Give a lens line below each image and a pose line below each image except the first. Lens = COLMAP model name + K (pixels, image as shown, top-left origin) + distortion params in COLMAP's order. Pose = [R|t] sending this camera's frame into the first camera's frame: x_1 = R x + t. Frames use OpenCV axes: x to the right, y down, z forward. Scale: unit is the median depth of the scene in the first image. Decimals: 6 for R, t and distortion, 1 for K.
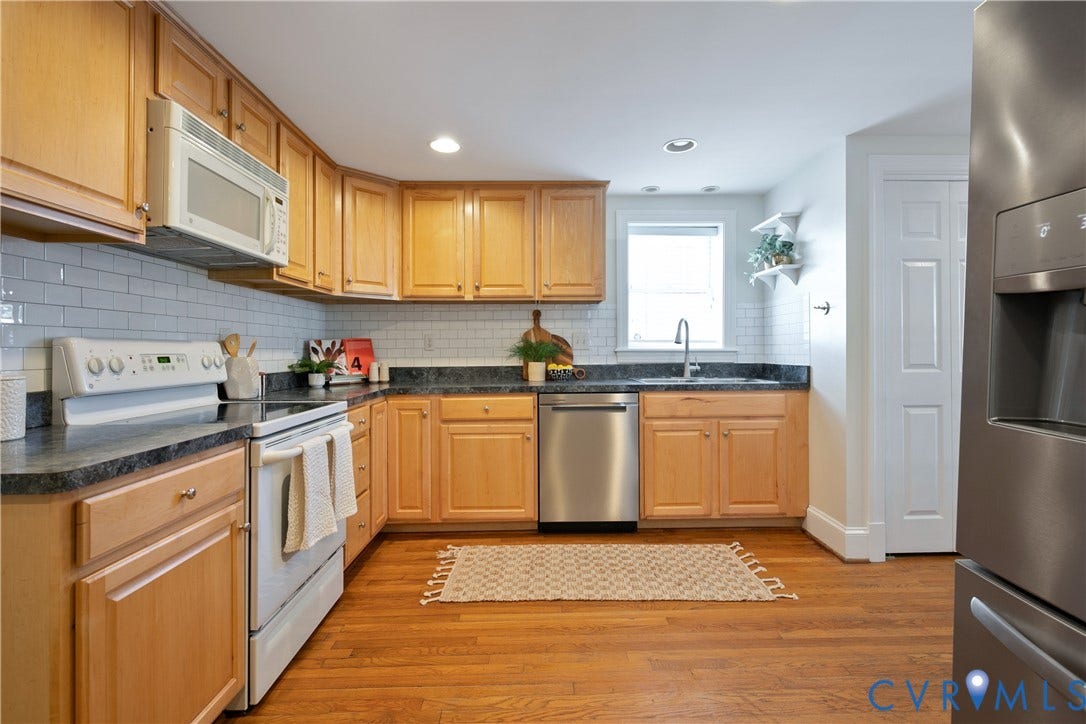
lens RADIAL K [[501.9, 0, 548.3], [0, 501.9, 352.1], [0, 0, 1]] dist [0.001763, 0.000091]
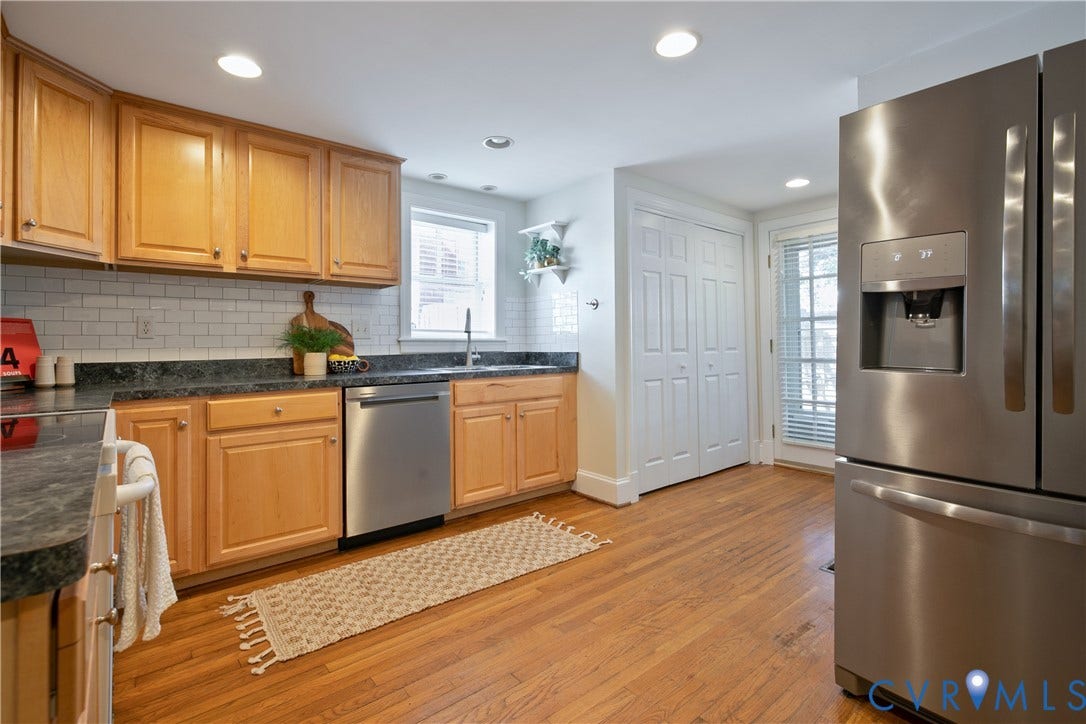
lens RADIAL K [[505.6, 0, 551.5], [0, 505.6, 340.6], [0, 0, 1]] dist [0.001048, -0.000534]
pose [[0.779123, 0.003559, 0.626861, -0.273383], [0.007943, 0.999848, -0.015549, 0.017669], [-0.626821, 0.017094, 0.778976, 0.098379]]
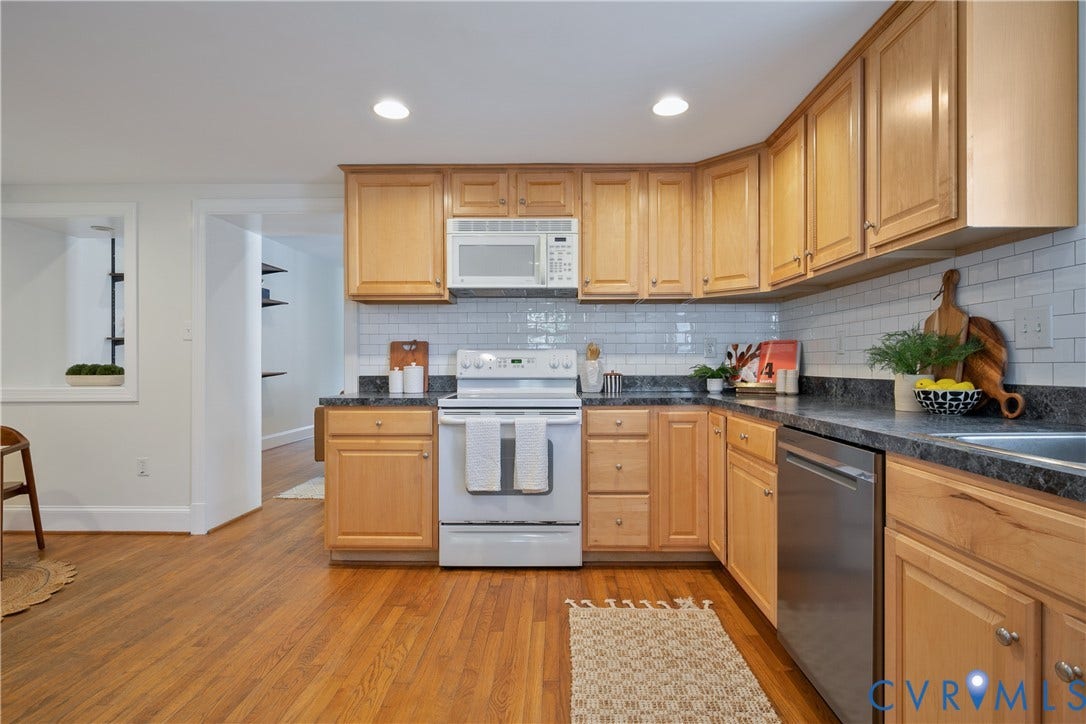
lens RADIAL K [[543.4, 0, 548.6], [0, 543.4, 367.2], [0, 0, 1]] dist [0.001742, 0.000336]
pose [[-0.037706, 0.014059, -0.999190, 0.607559], [-0.001413, 0.999899, 0.014122, 0.005799], [0.999288, 0.001944, -0.037683, 0.717086]]
